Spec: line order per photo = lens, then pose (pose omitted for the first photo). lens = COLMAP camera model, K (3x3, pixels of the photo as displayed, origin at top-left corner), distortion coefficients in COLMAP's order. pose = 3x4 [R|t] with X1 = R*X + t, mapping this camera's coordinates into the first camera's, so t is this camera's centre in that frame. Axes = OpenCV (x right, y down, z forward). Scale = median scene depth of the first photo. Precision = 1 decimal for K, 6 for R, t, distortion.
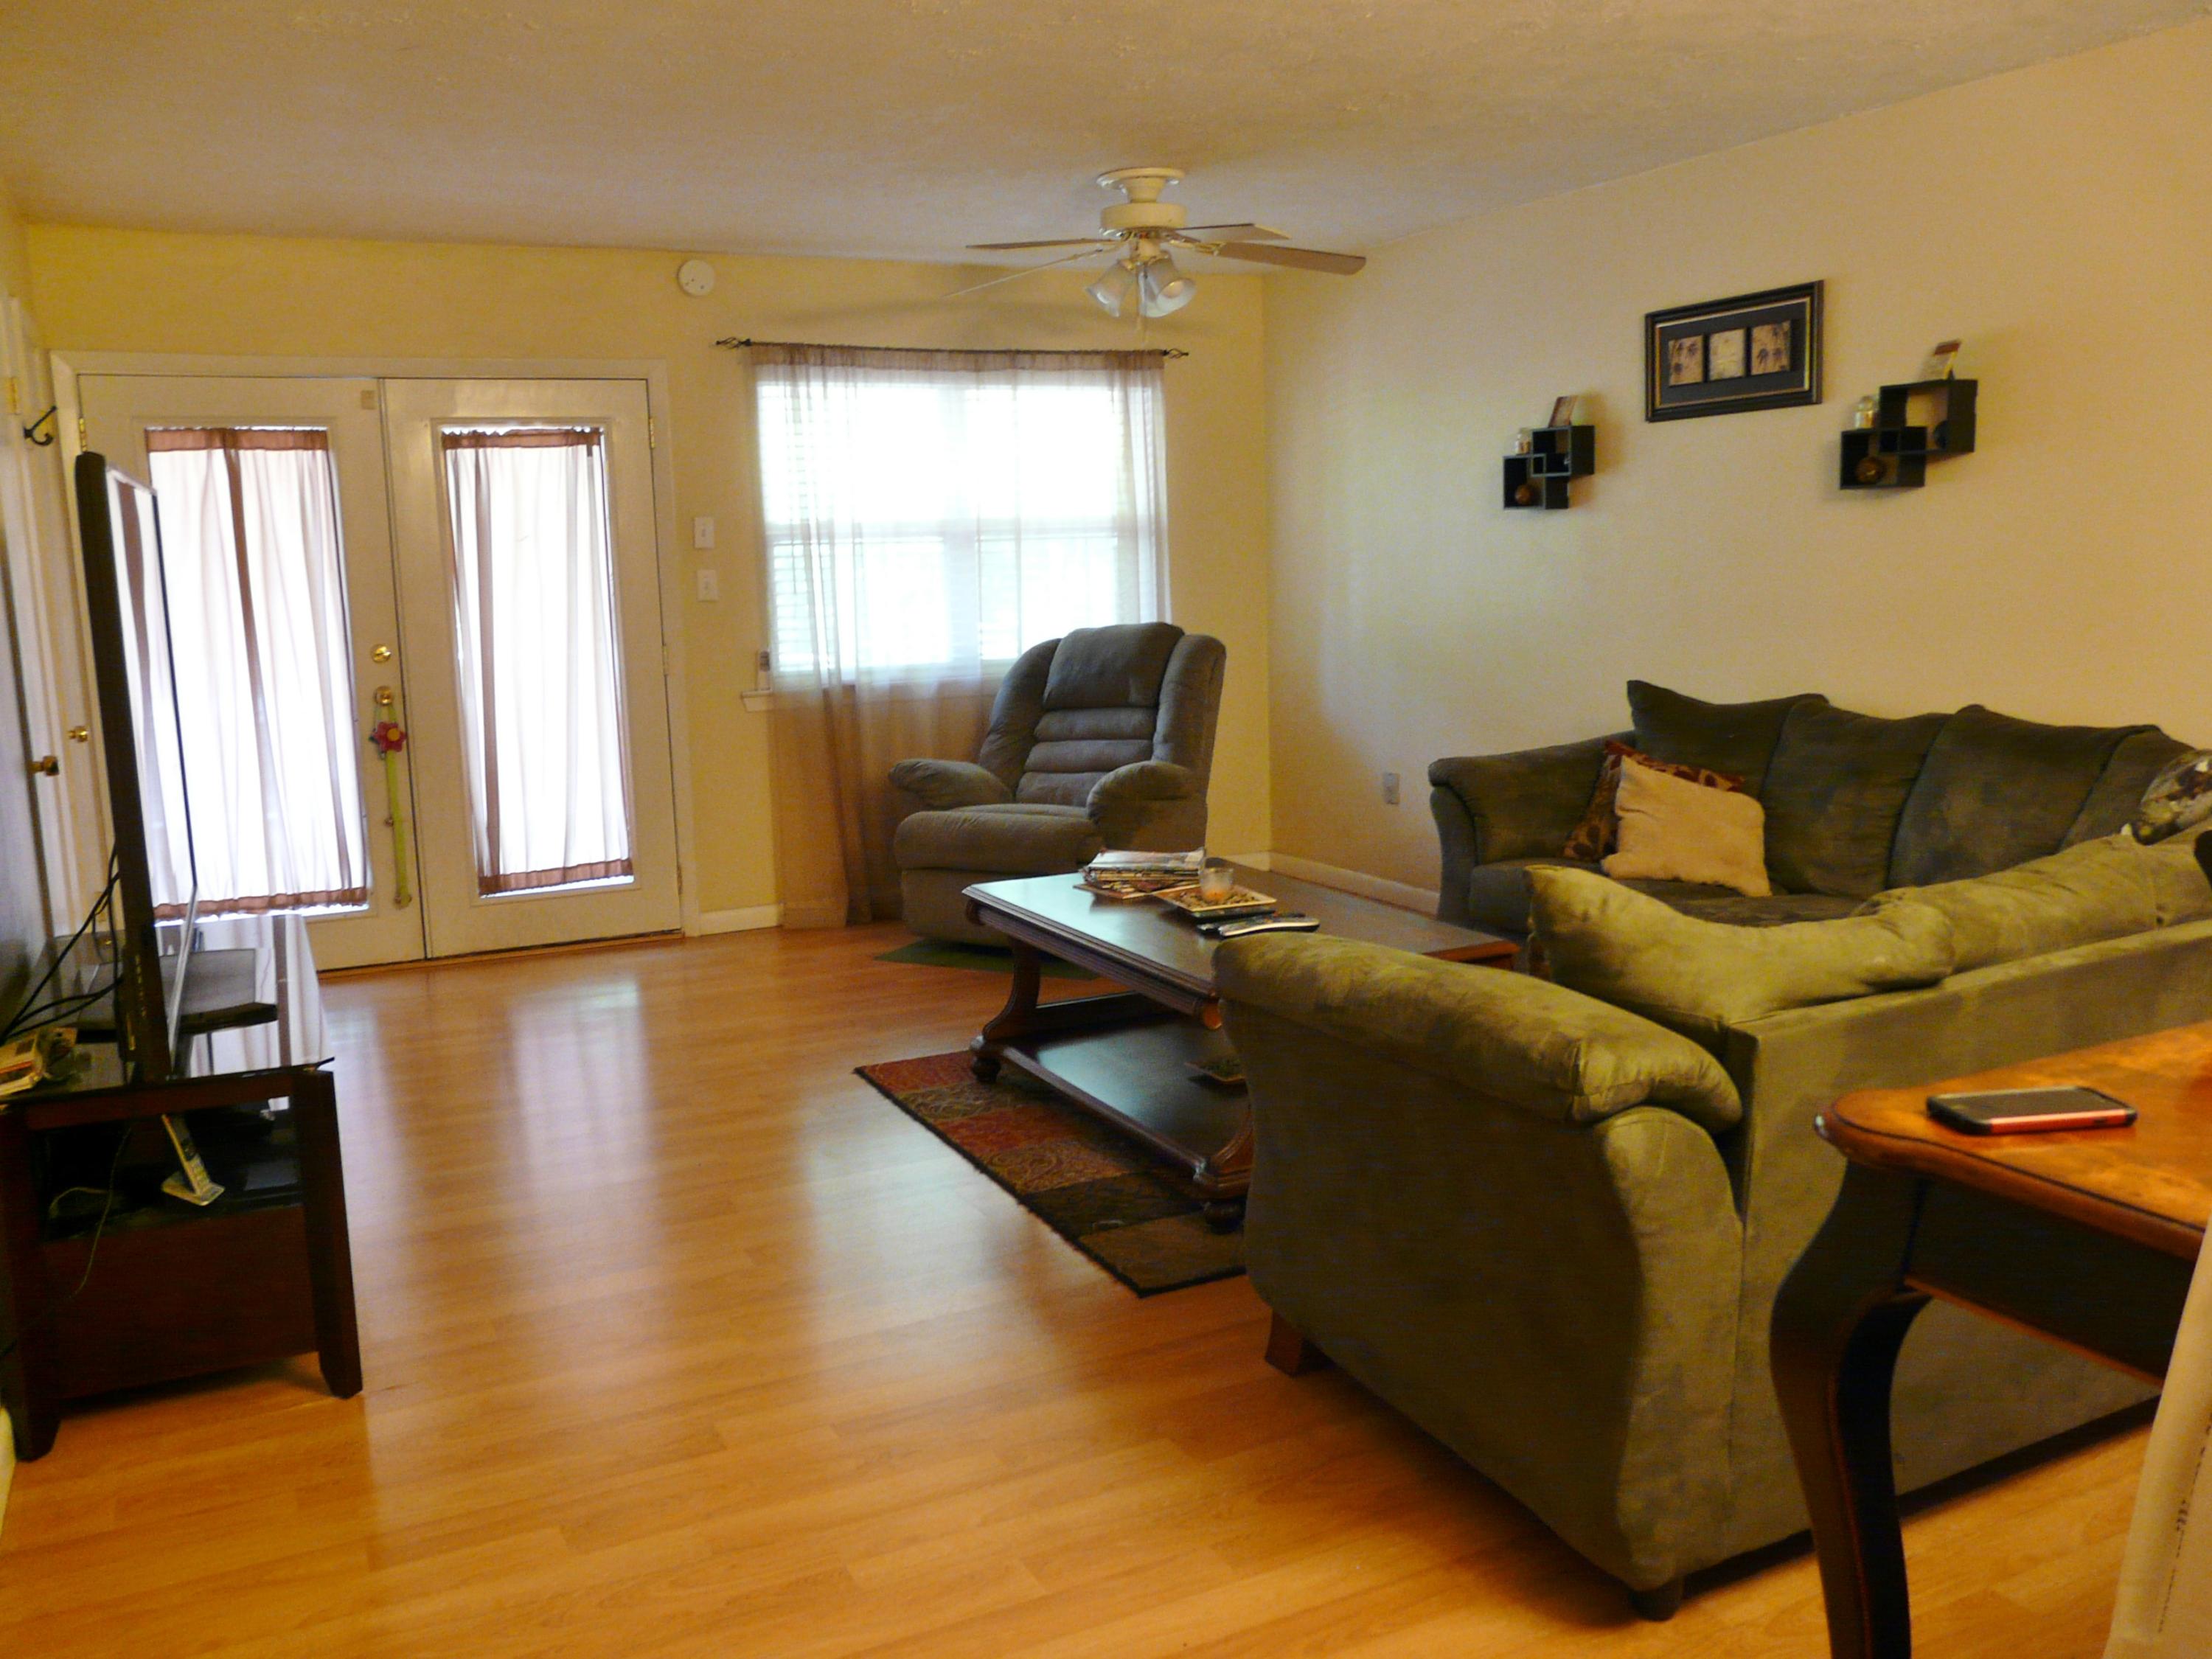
lens RADIAL K [[1827.2, 0, 1106.0], [0, 1827.2, 829.5], [0, 0, 1]] dist [-0.053972, 0.107274]
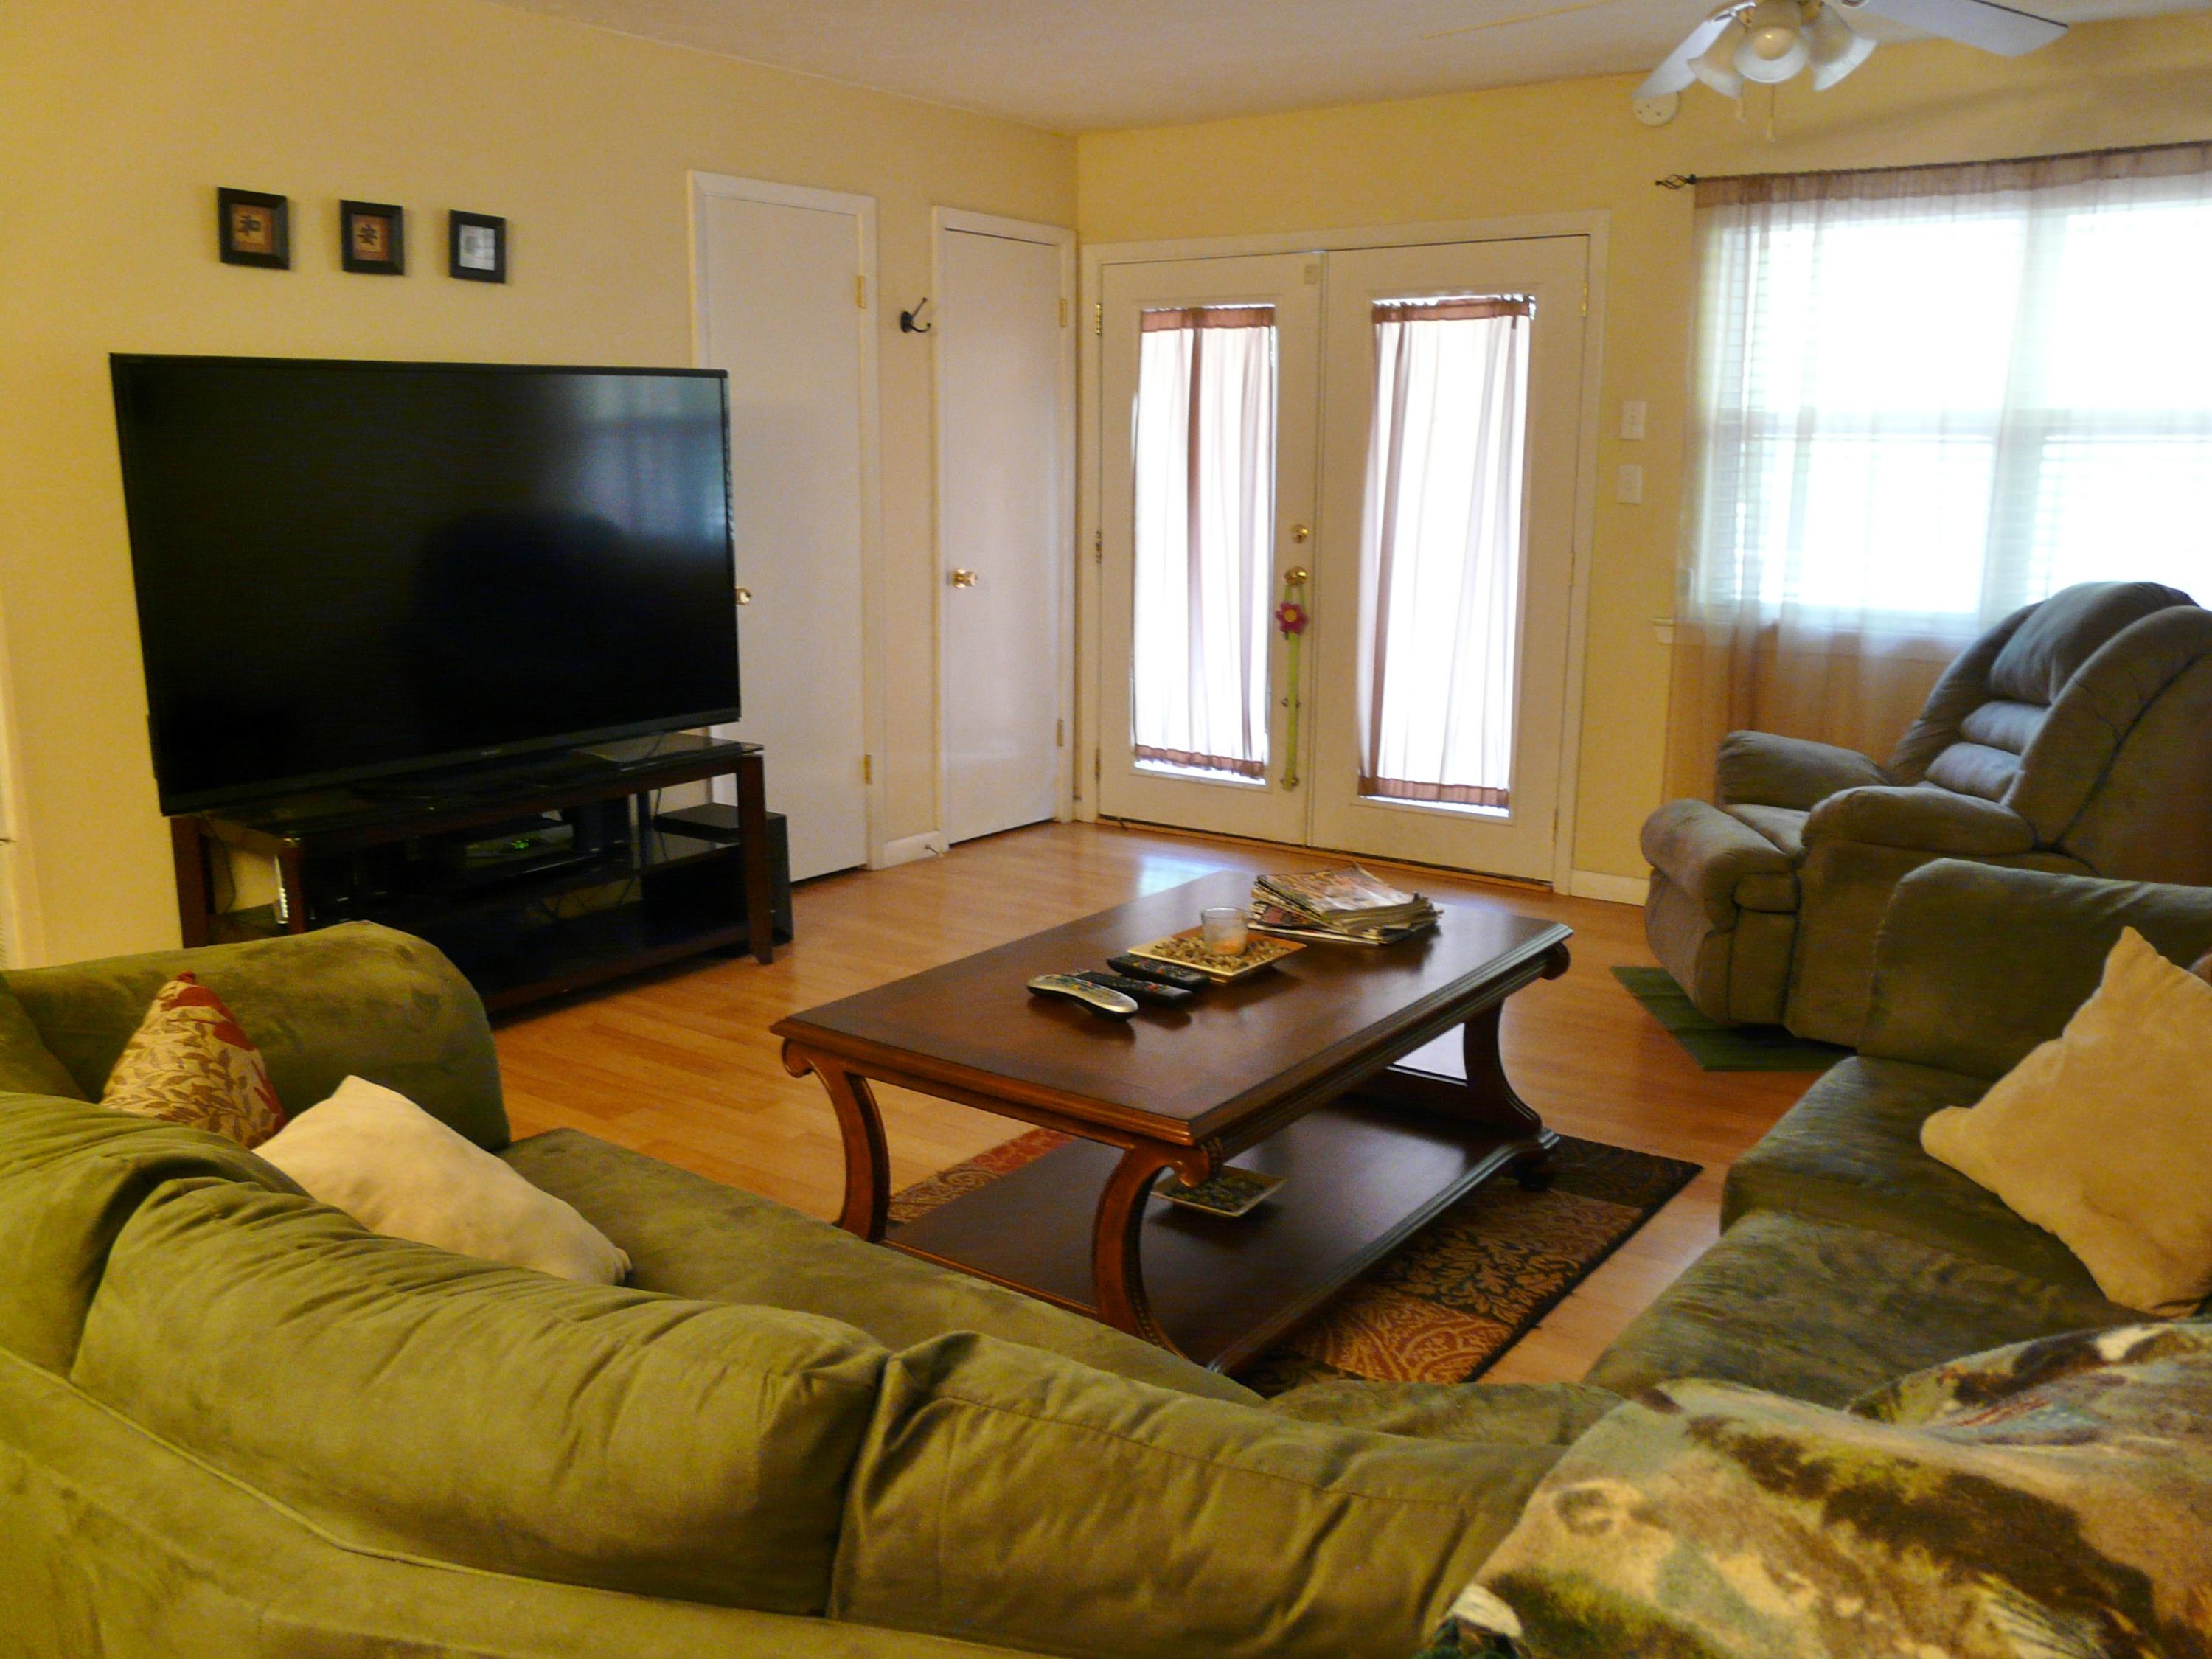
lens RADIAL K [[1827.2, 0, 1106.0], [0, 1827.2, 829.5], [0, 0, 1]] dist [-0.053972, 0.107274]
pose [[0.484261, 0.210953, -0.849111, 0.412562], [-0.161549, 0.975370, 0.150187, -0.068902], [0.859880, 0.064443, 0.506413, 0.398889]]
